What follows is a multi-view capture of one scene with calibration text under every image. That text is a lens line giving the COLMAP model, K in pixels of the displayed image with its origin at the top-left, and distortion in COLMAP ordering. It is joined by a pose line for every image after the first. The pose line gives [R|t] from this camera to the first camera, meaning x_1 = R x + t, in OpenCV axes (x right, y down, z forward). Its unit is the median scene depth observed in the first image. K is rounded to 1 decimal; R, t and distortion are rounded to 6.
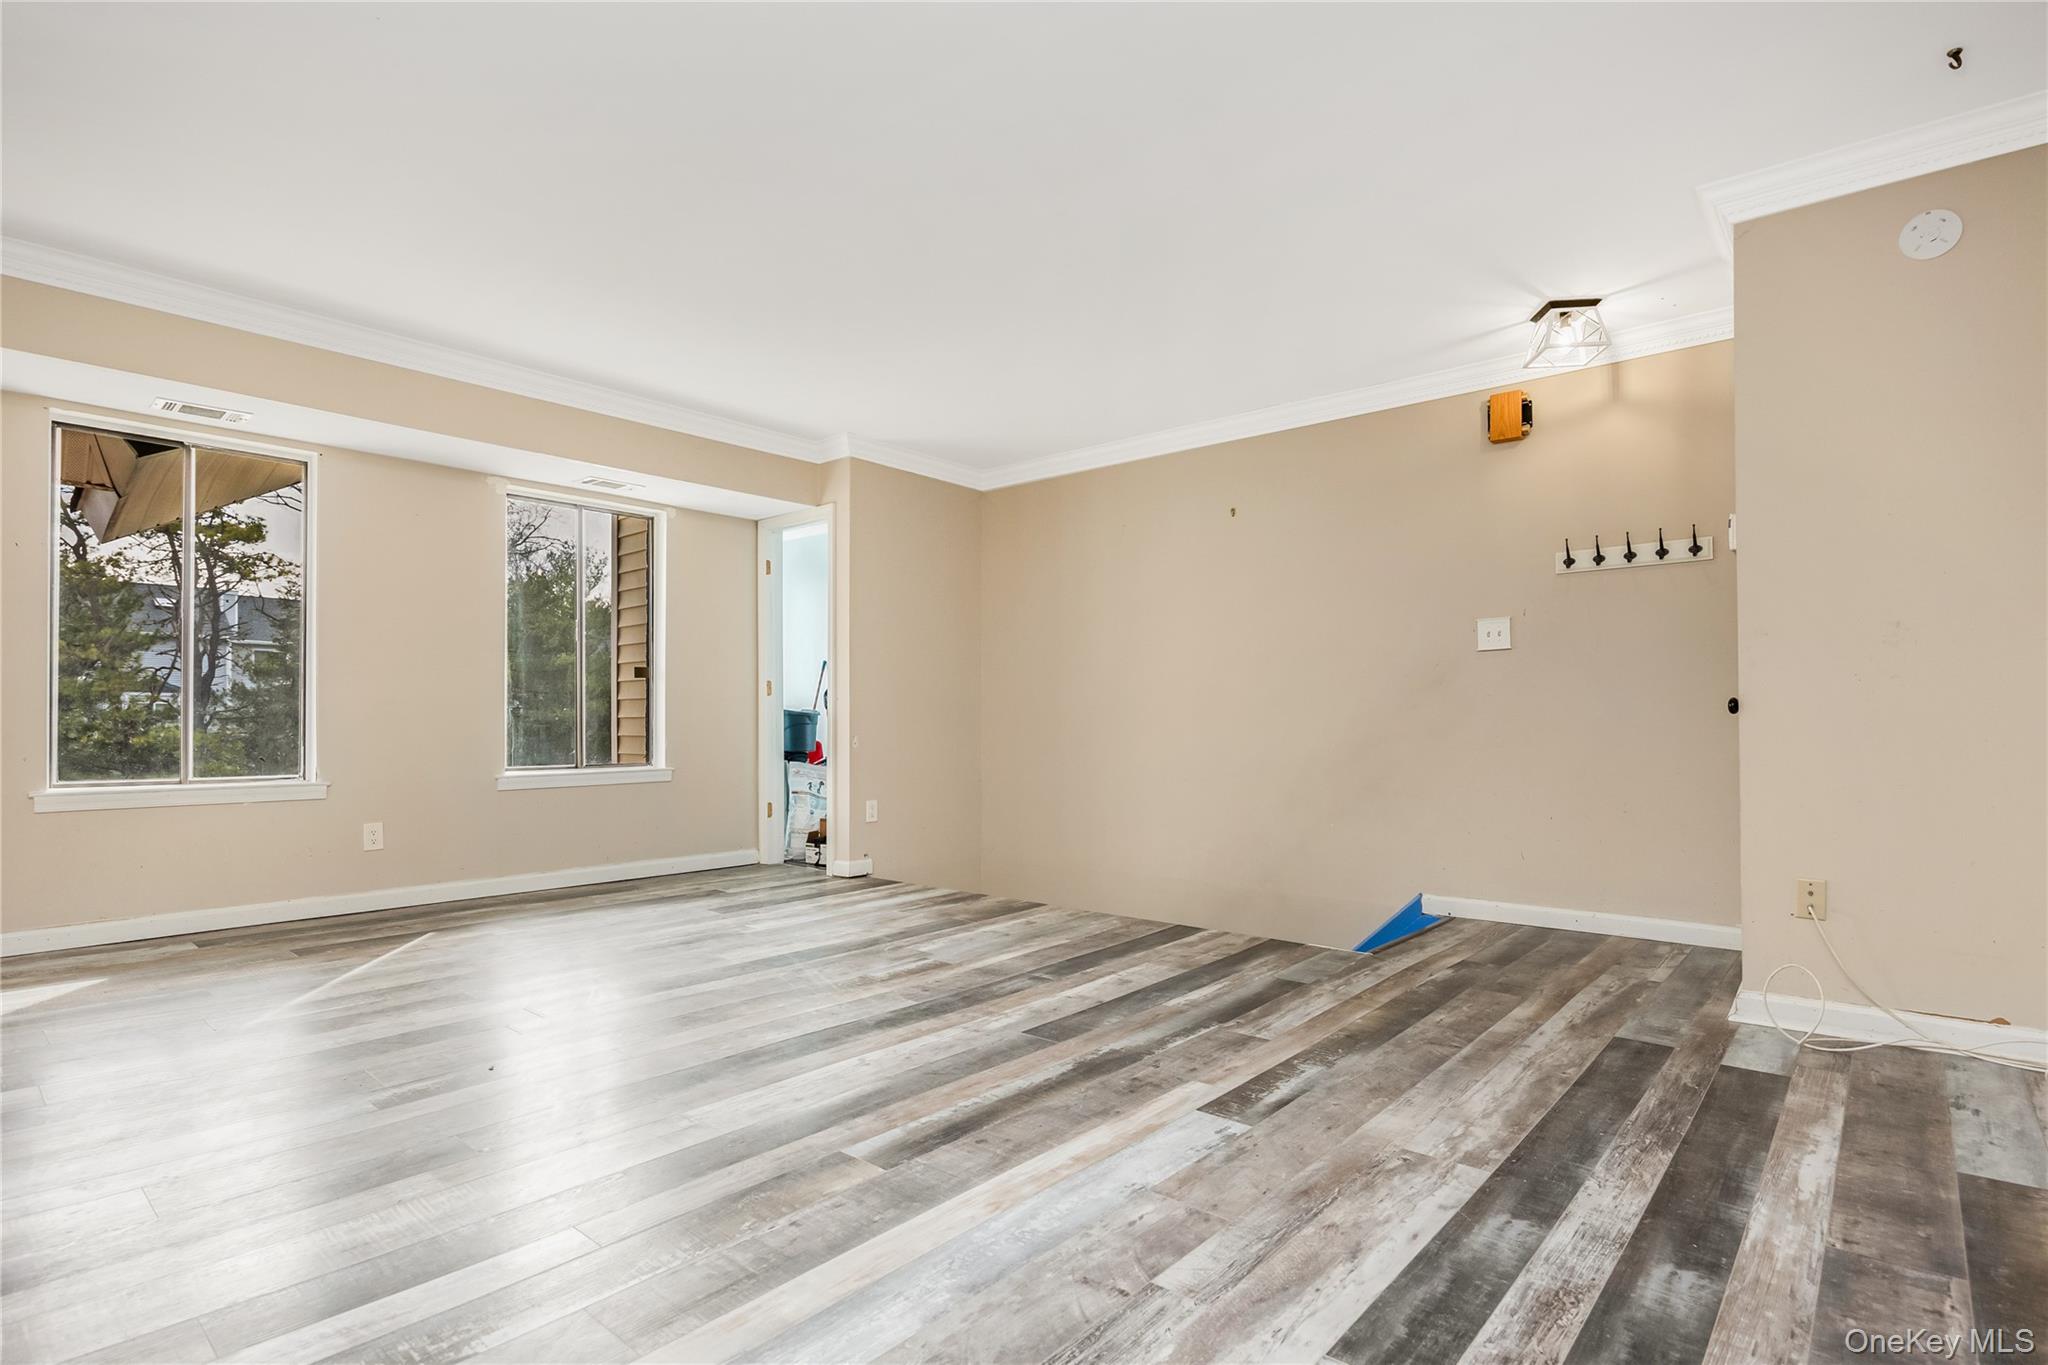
lens RADIAL K [[996.6, 0, 1030.7], [0, 996.6, 717.4], [0, 0, 1]] dist [-0.010351, 0.001769]
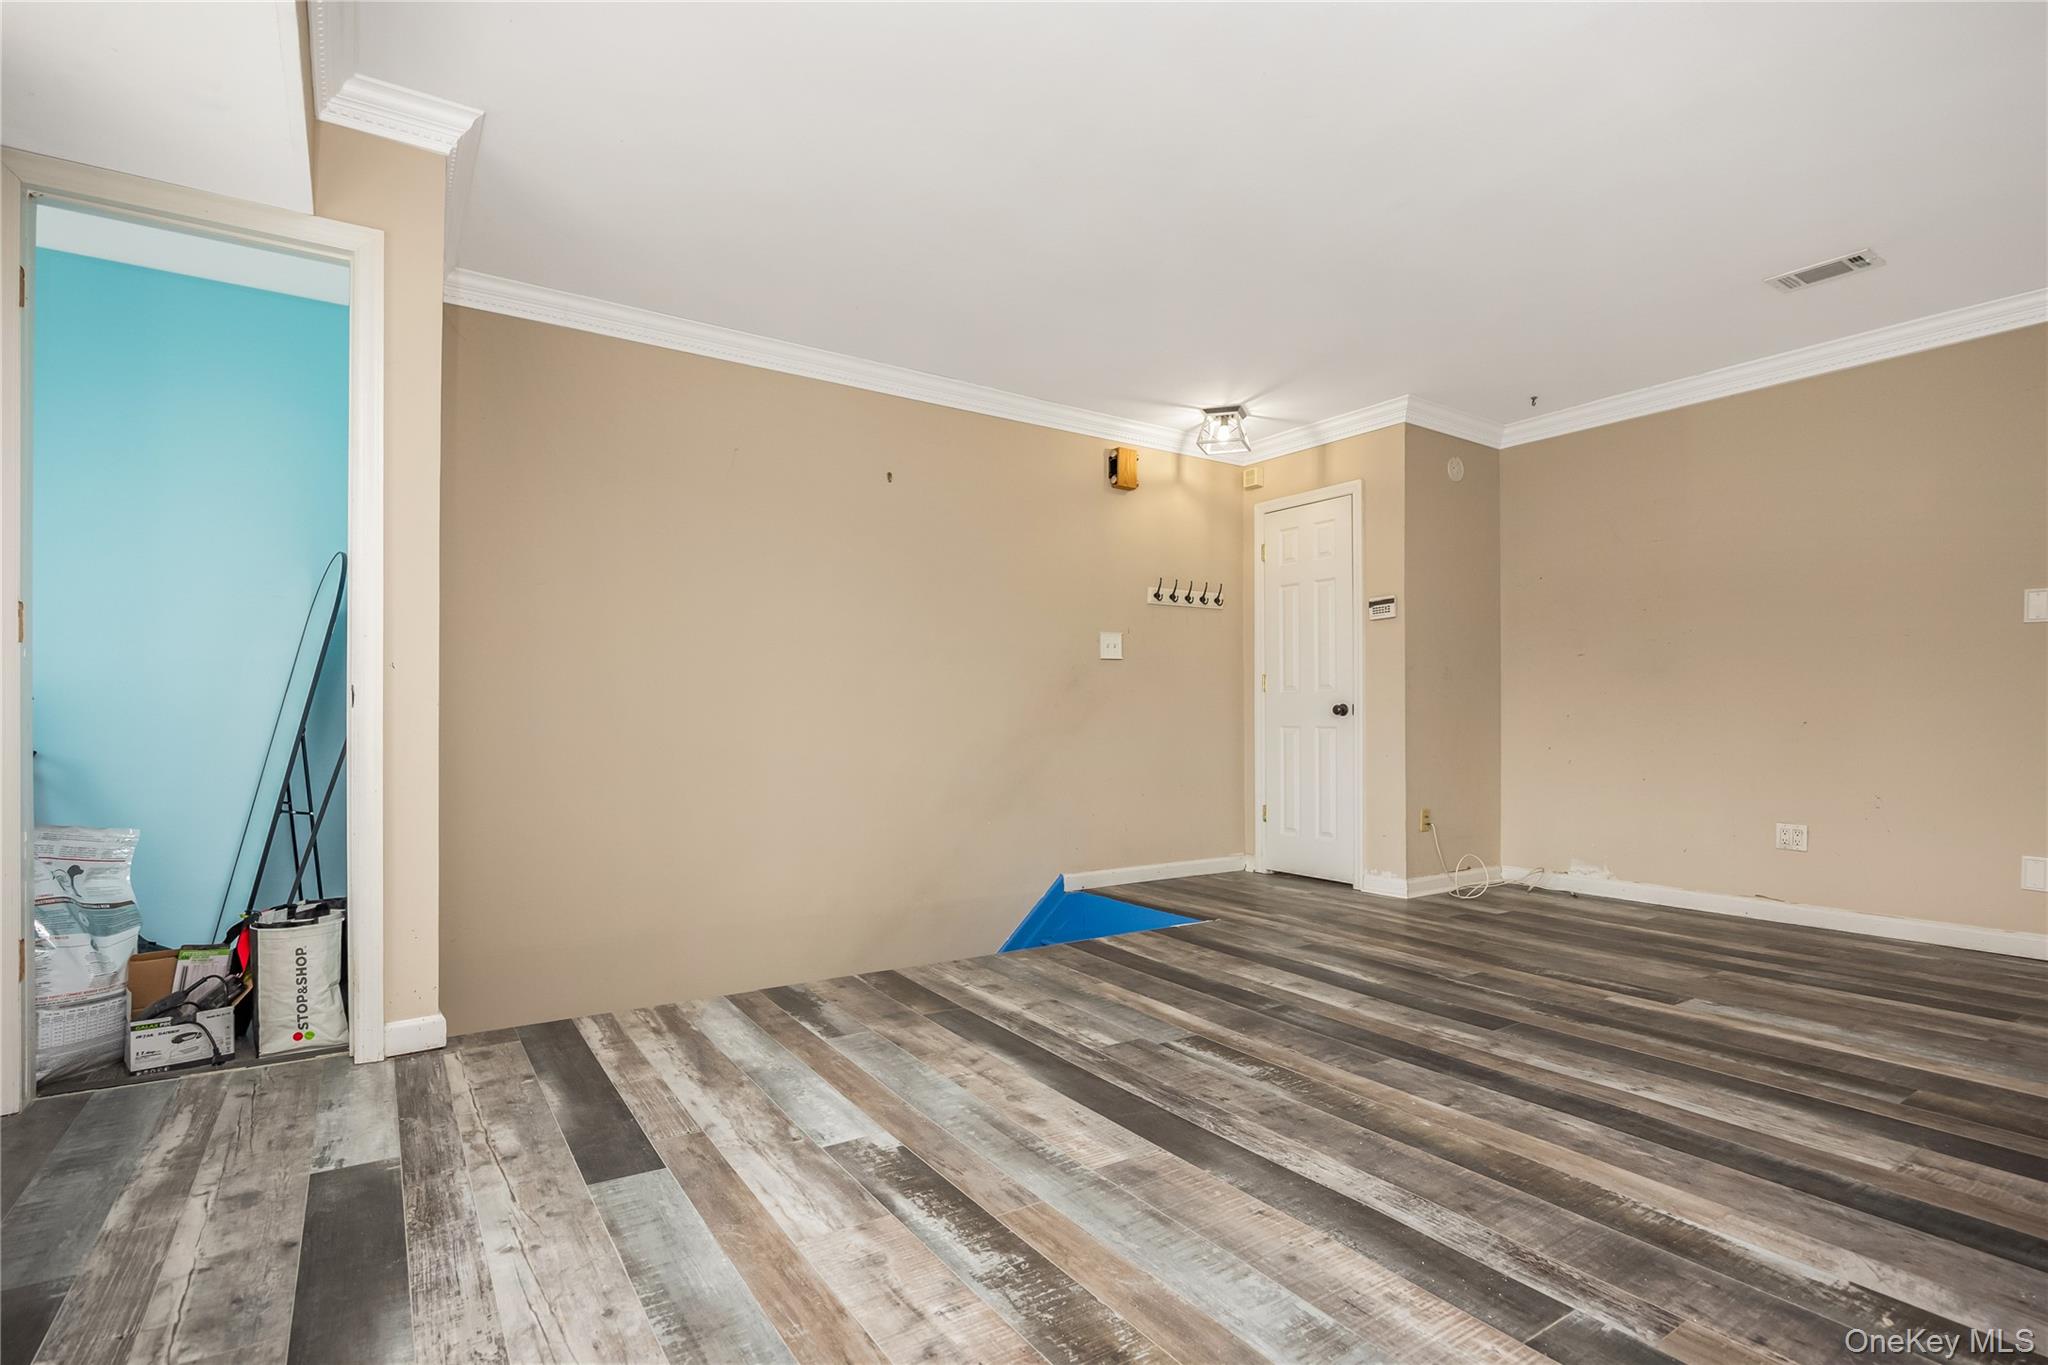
lens RADIAL K [[996.6, 0, 1030.7], [0, 996.6, 717.4], [0, 0, 1]] dist [-0.010351, 0.001769]
pose [[0.260961, 0.002346, 0.965347, -0.988547], [-0.007421, 0.999972, -0.000424, 0.004681], [-0.965321, -0.007054, 0.260971, 1.073861]]
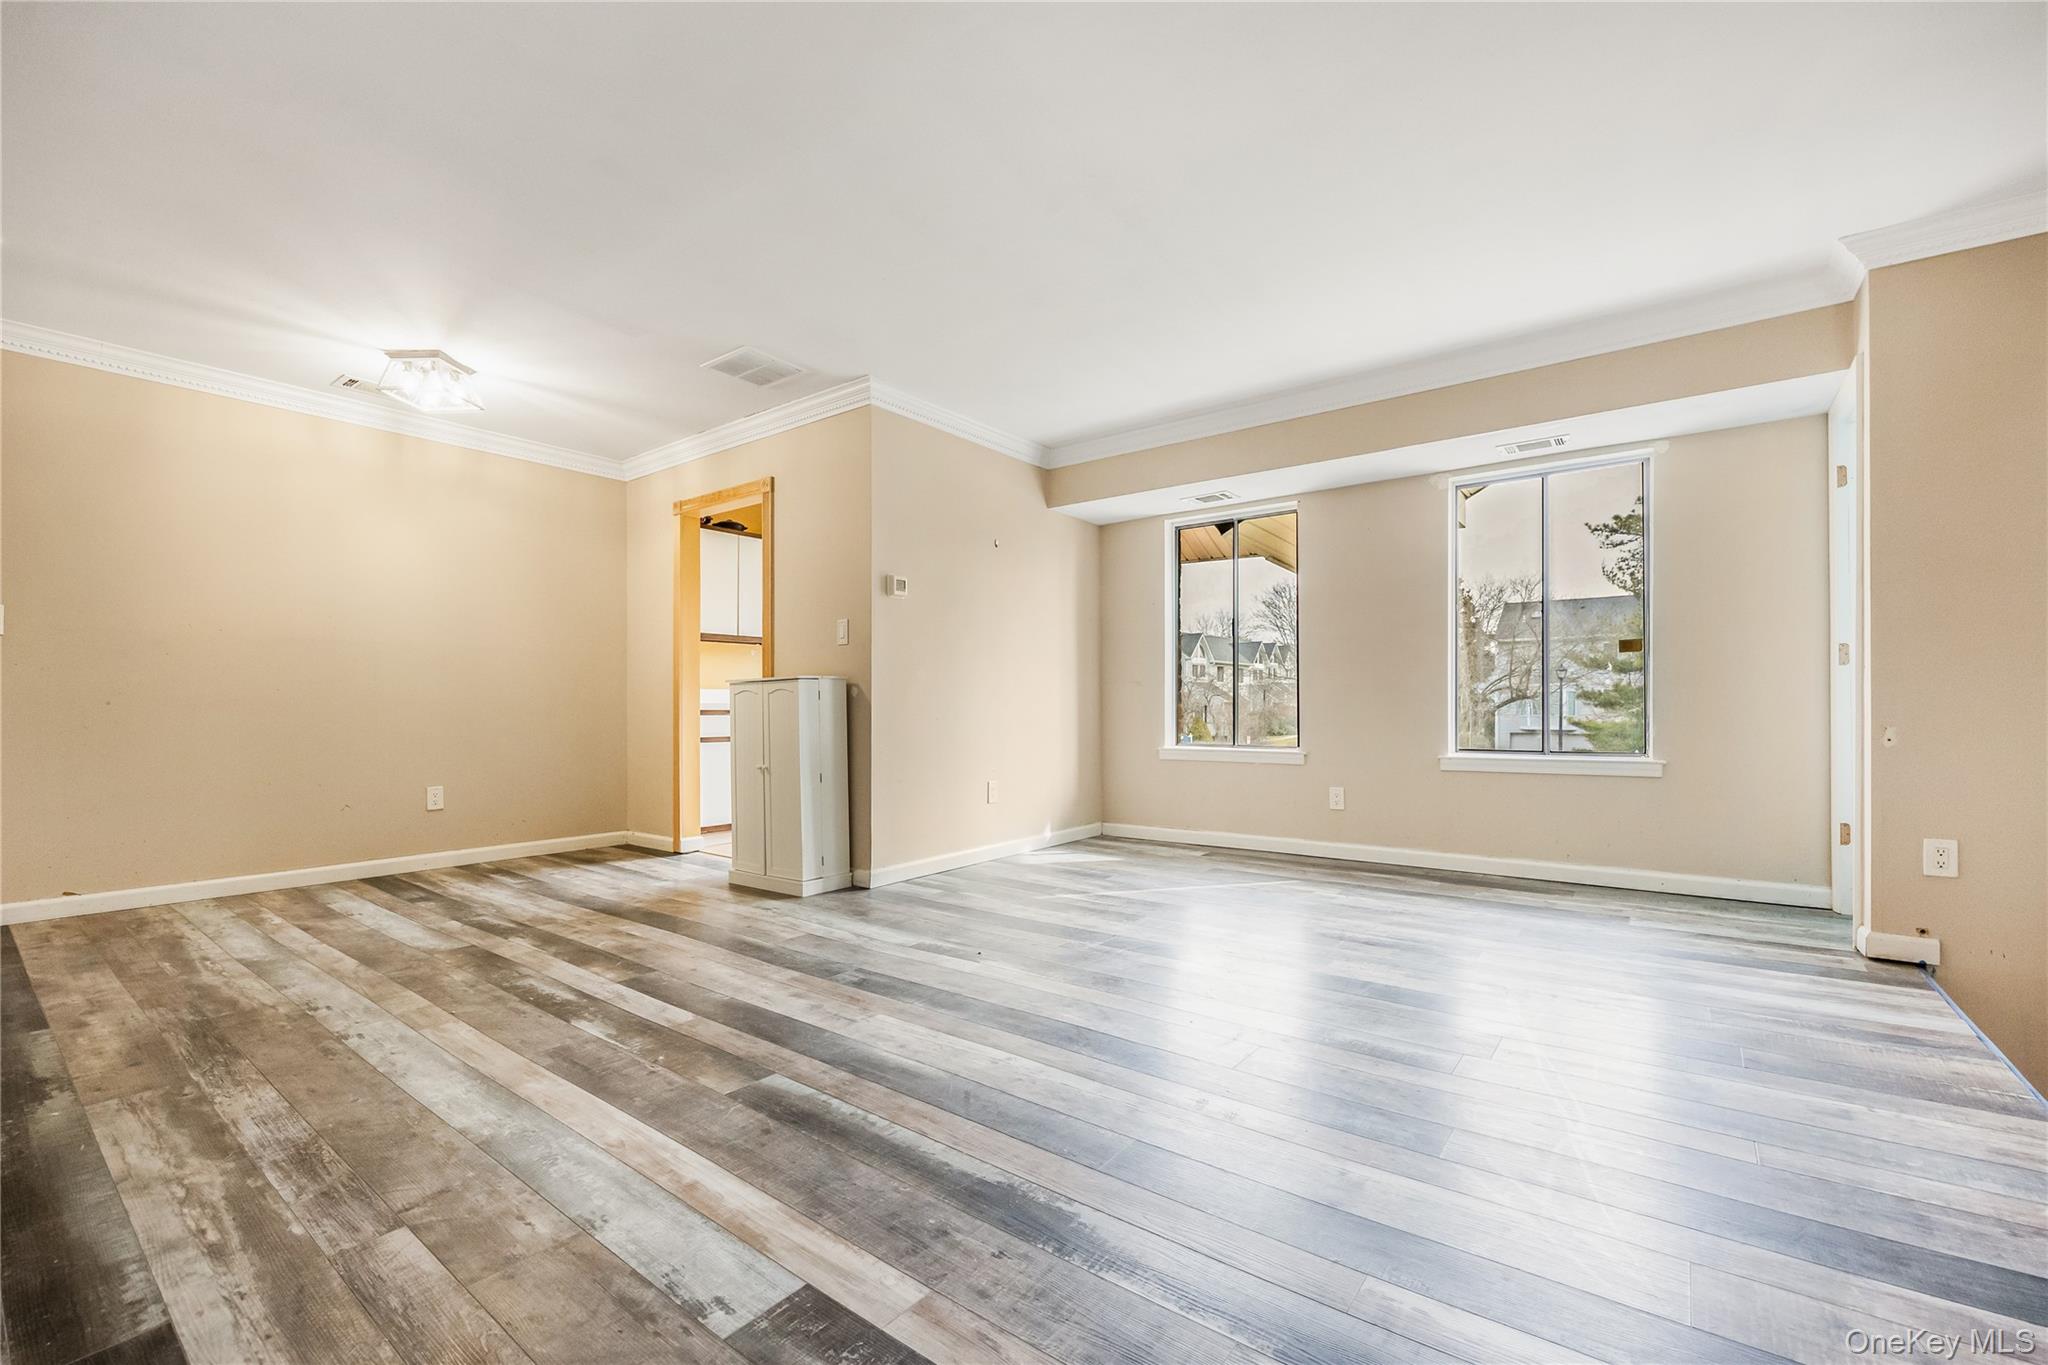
lens RADIAL K [[856.3, 0, 1024.0], [0, 856.3, 682.5], [0, 0, 1]] dist [-0.001793, -0.000644]
pose [[0.062020, -0.028136, -0.997678, 0.545411], [0.007598, 0.999587, -0.027718, 0.004531], [0.998046, -0.005862, 0.062208, 0.797040]]
